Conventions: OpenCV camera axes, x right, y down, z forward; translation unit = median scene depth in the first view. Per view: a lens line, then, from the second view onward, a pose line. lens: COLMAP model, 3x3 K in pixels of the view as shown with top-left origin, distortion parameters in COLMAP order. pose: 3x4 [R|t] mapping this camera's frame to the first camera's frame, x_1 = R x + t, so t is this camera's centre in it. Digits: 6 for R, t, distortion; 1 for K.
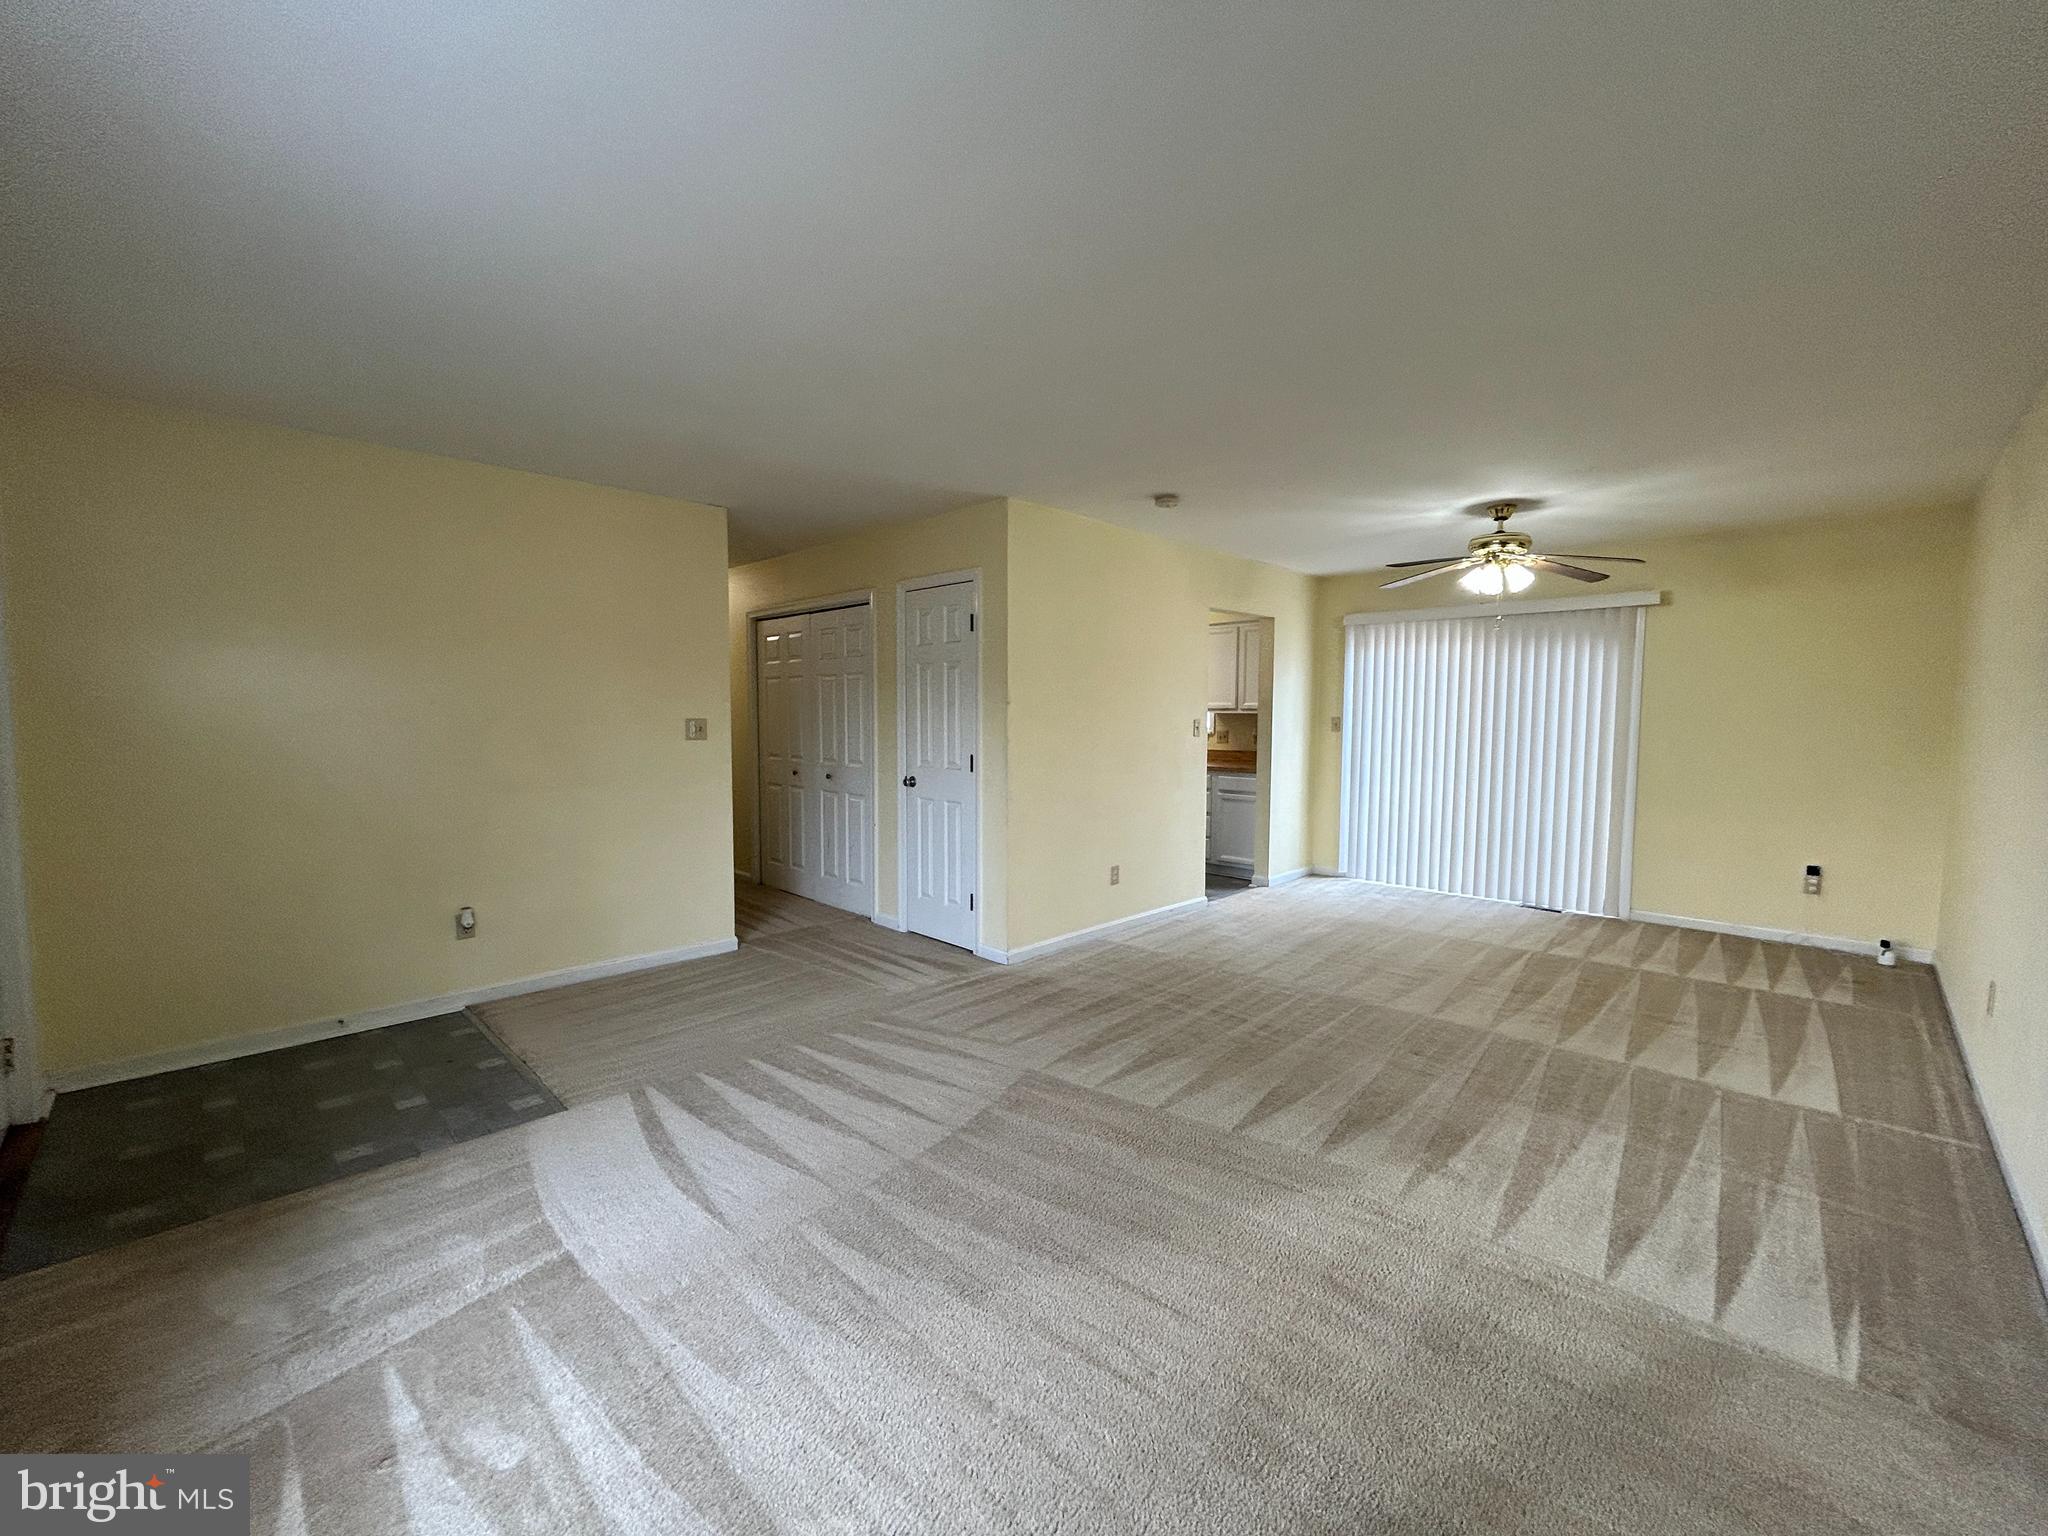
lens RADIAL K [[824.5, 0, 1018.9], [0, 824.5, 770.3], [0, 0, 1]] dist [-0.003042, 0.001145]
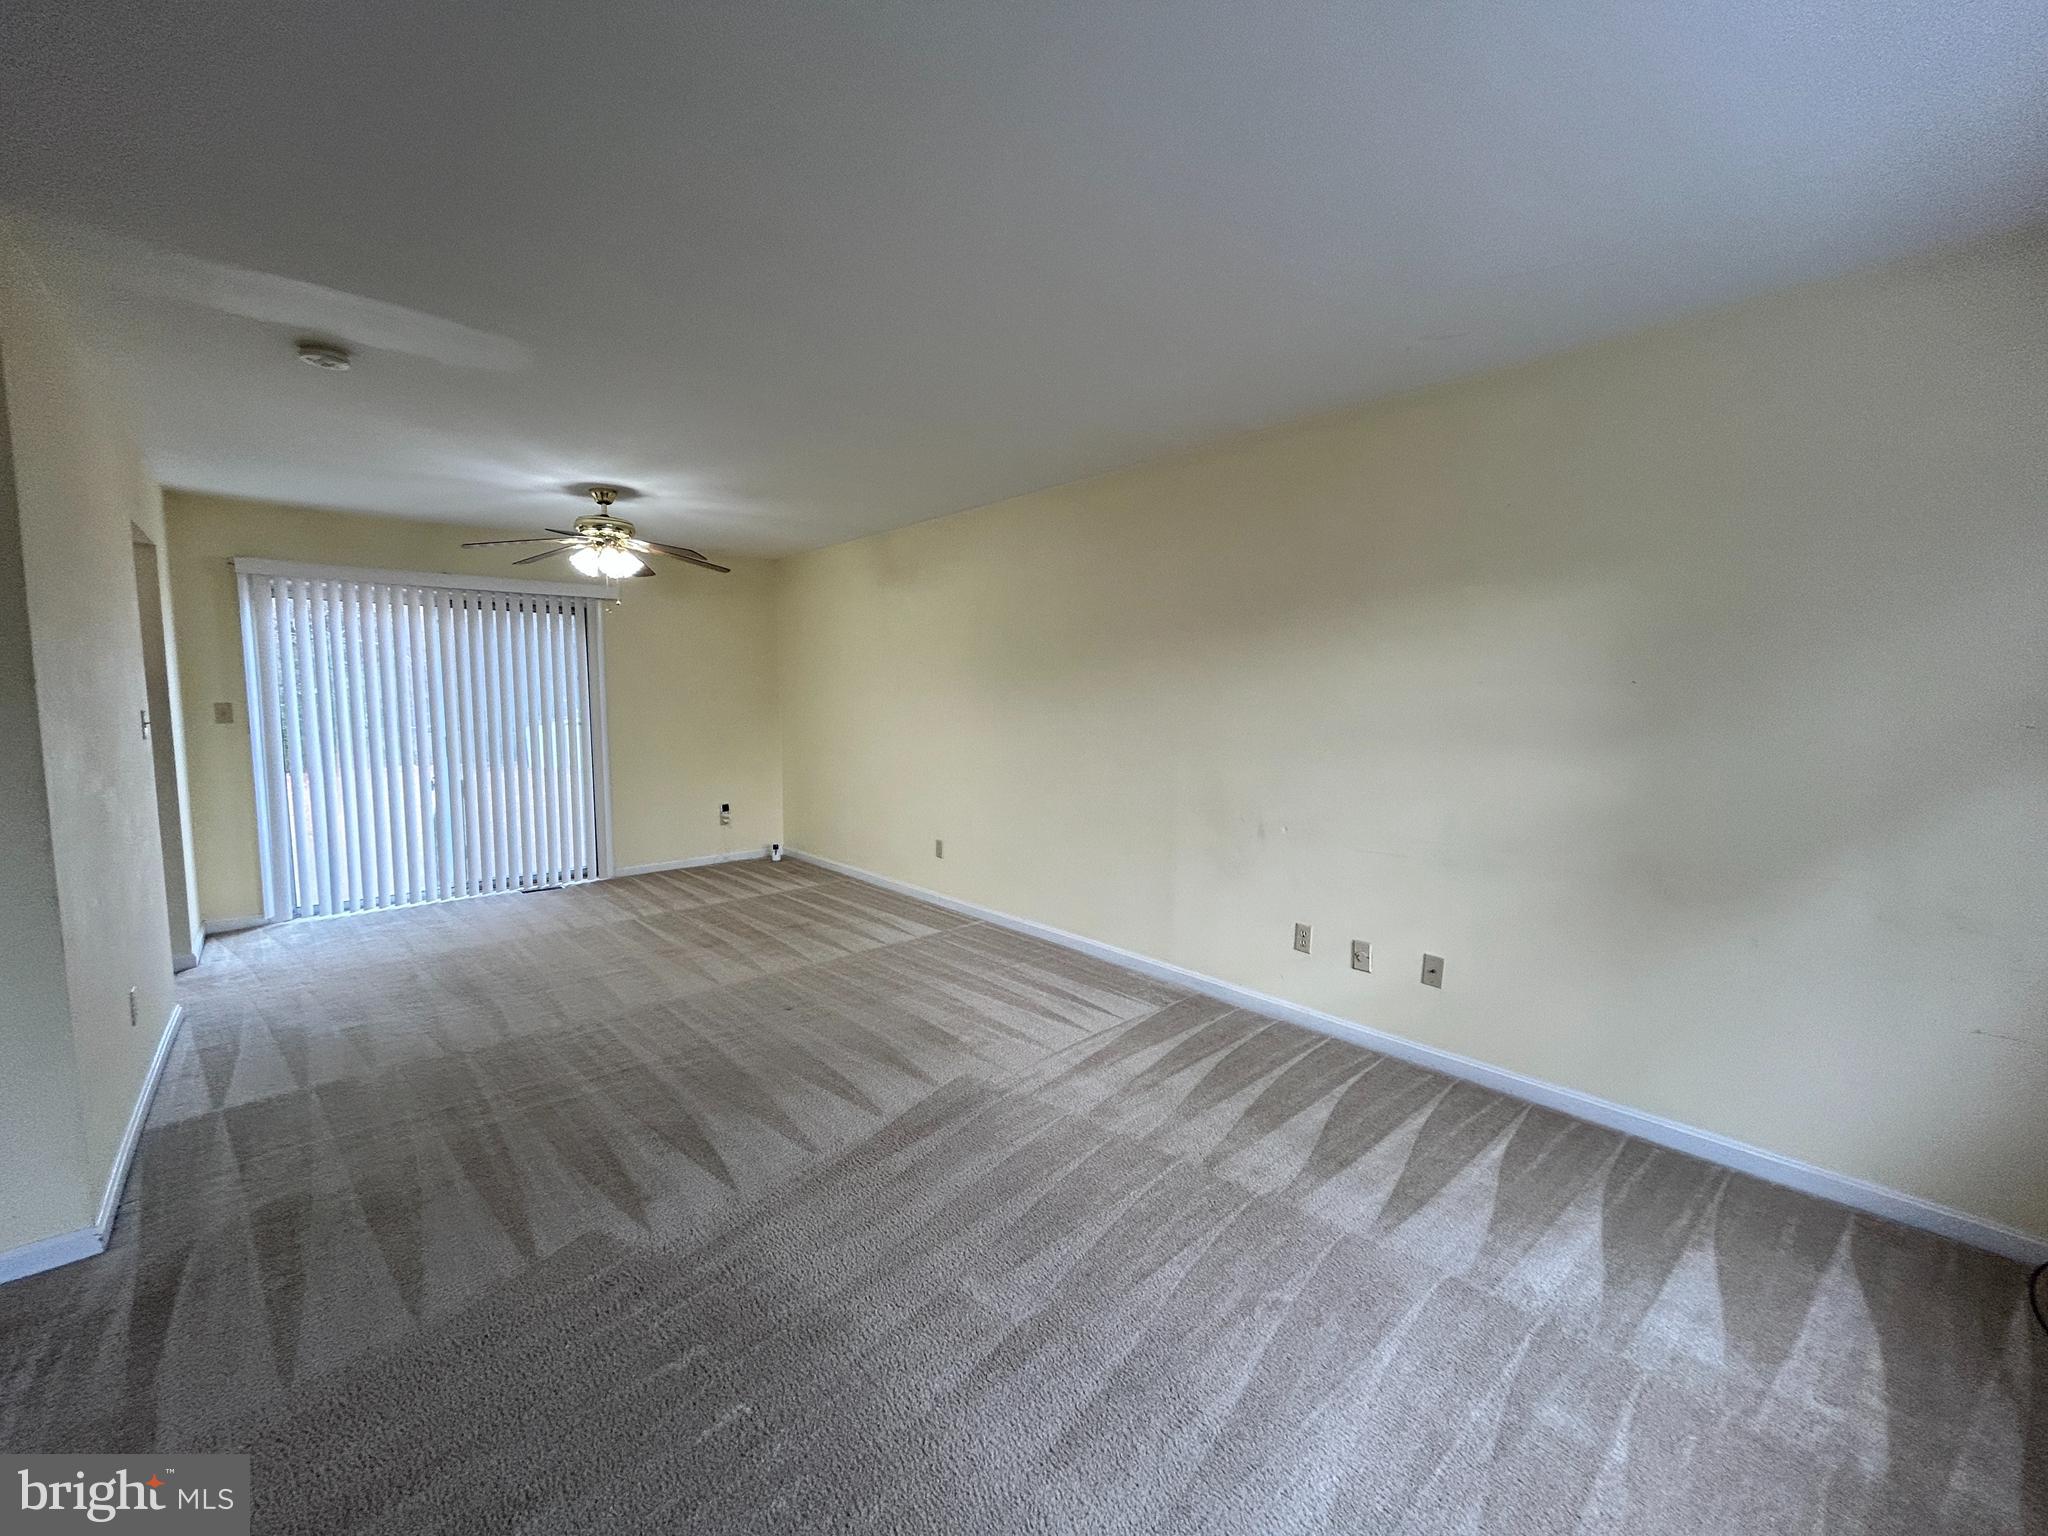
lens RADIAL K [[824.5, 0, 1027.8], [0, 824.5, 762.8], [0, 0, 1]] dist [-0.003042, 0.001145]
pose [[0.067152, -0.090164, 0.993660, -0.430350], [0.073967, 0.993618, 0.085162, -0.038228], [-0.994997, 0.067779, 0.073392, 0.453180]]
